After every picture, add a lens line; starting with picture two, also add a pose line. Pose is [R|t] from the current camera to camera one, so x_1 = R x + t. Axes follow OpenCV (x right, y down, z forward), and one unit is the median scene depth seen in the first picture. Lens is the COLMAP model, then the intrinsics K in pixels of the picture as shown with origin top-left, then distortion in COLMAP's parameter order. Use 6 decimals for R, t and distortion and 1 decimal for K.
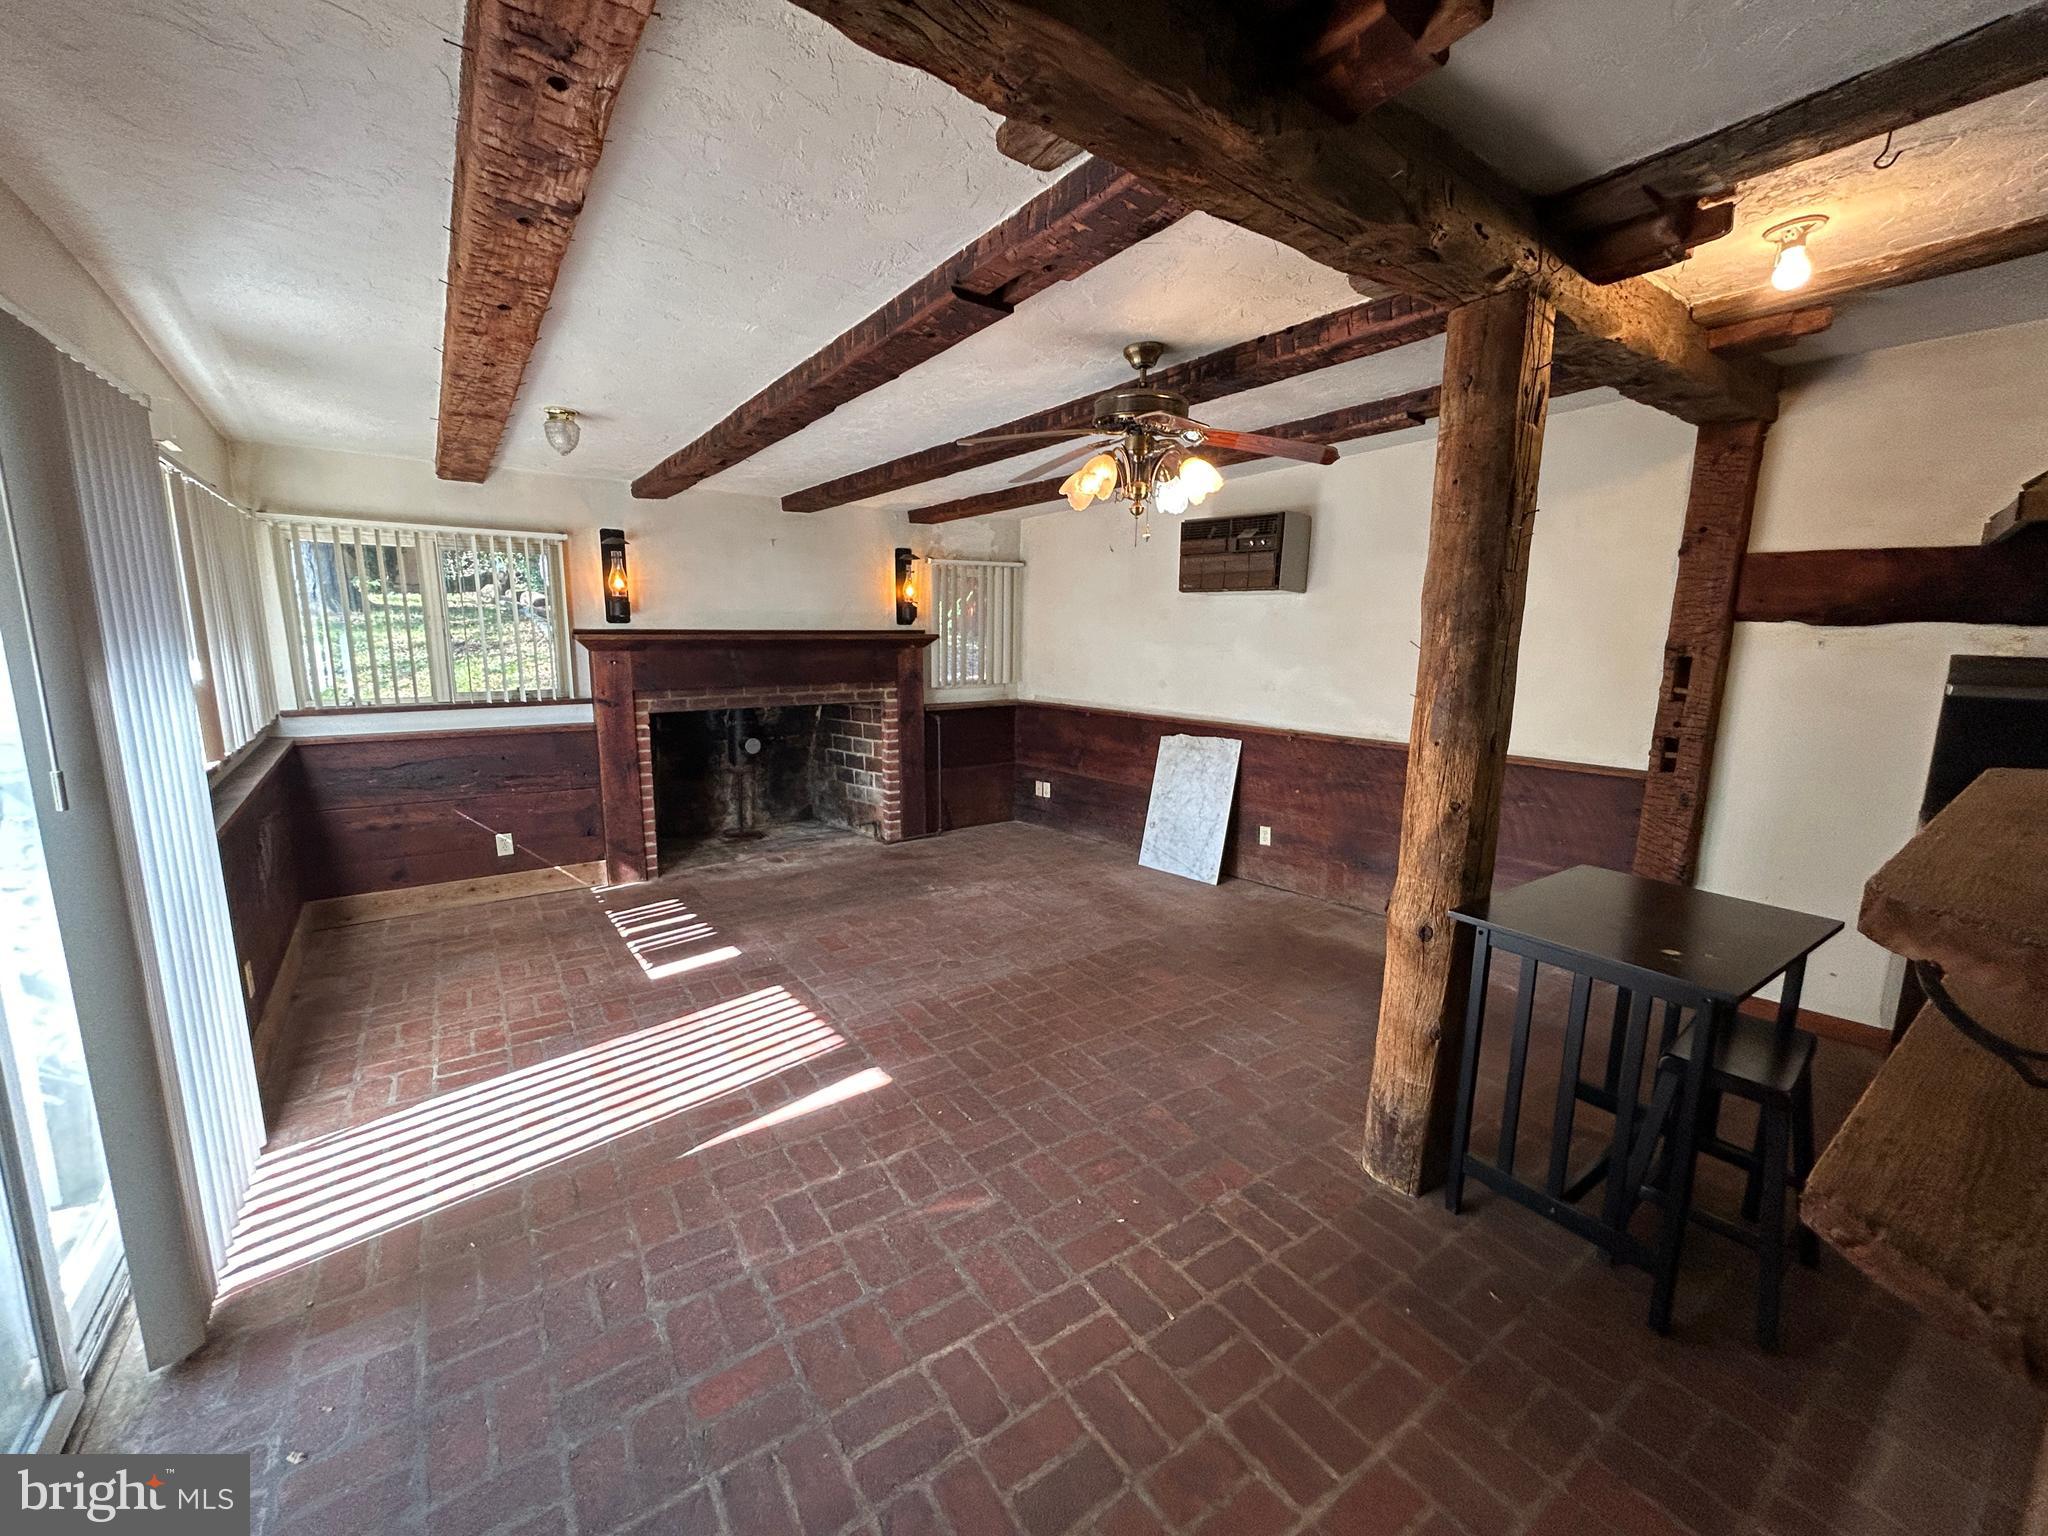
lens RADIAL K [[843.3, 0, 1022.3], [0, 843.3, 764.0], [0, 0, 1]] dist [0.014887, -0.000009]
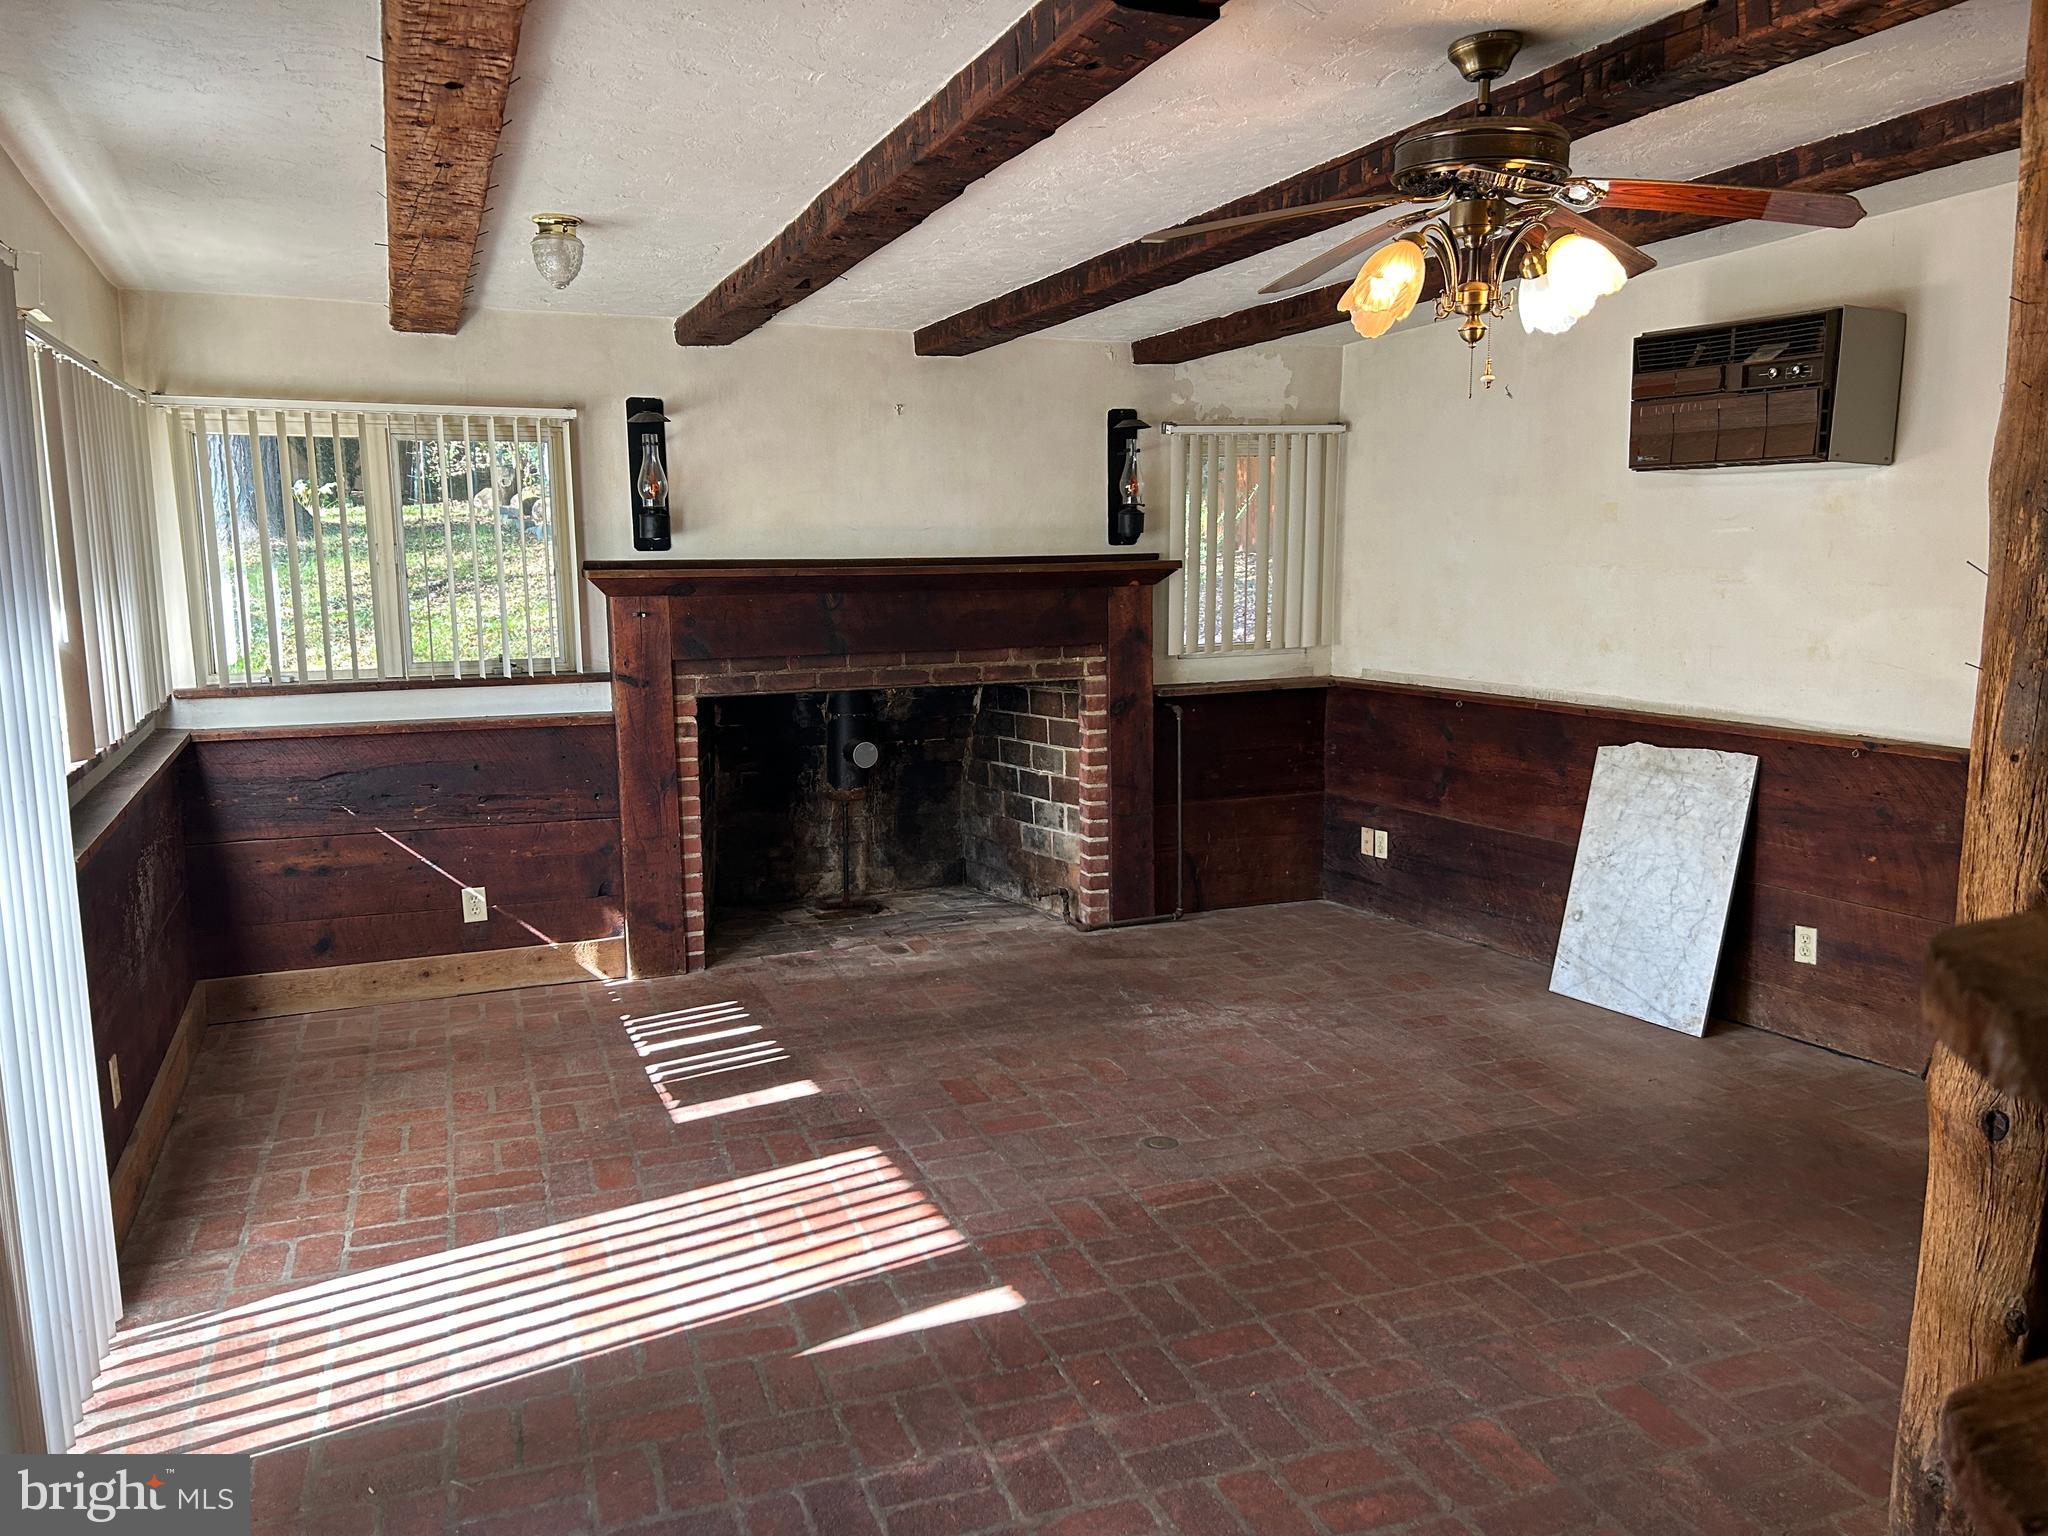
lens RADIAL K [[1572.8, 0, 1024.0], [0, 1572.8, 768.0], [0, 0, 1]] dist [0.099119, -0.092301]
pose [[0.971189, 0.016156, -0.237760, 0.071379], [-0.020809, 0.999638, -0.017074, 0.006028], [0.237398, 0.021530, 0.971174, -0.056794]]
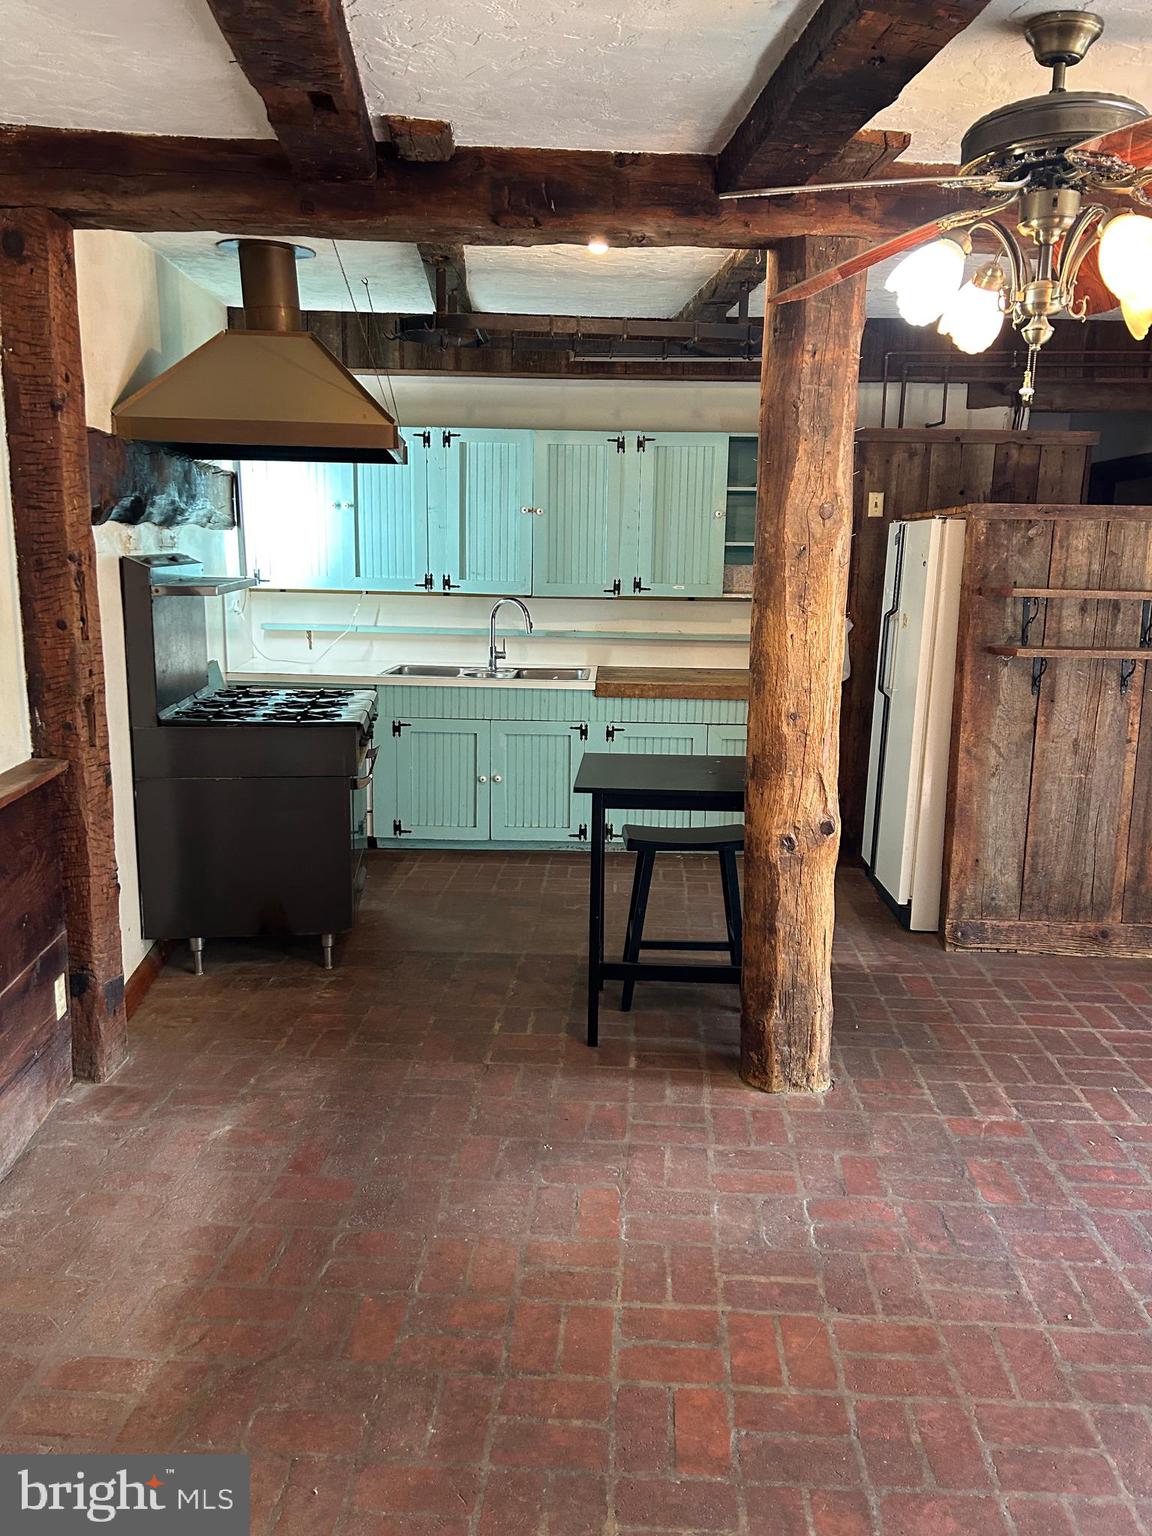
lens RADIAL K [[1179.6, 0, 576.0], [0, 1179.6, 768.0], [0, 0, 1]] dist [0.099119, -0.092301]
pose [[-0.800424, -0.136961, 0.583577, -0.078798], [0.075429, 0.942796, 0.324725, -0.217961], [-0.594669, 0.303936, -0.744306, 1.264176]]
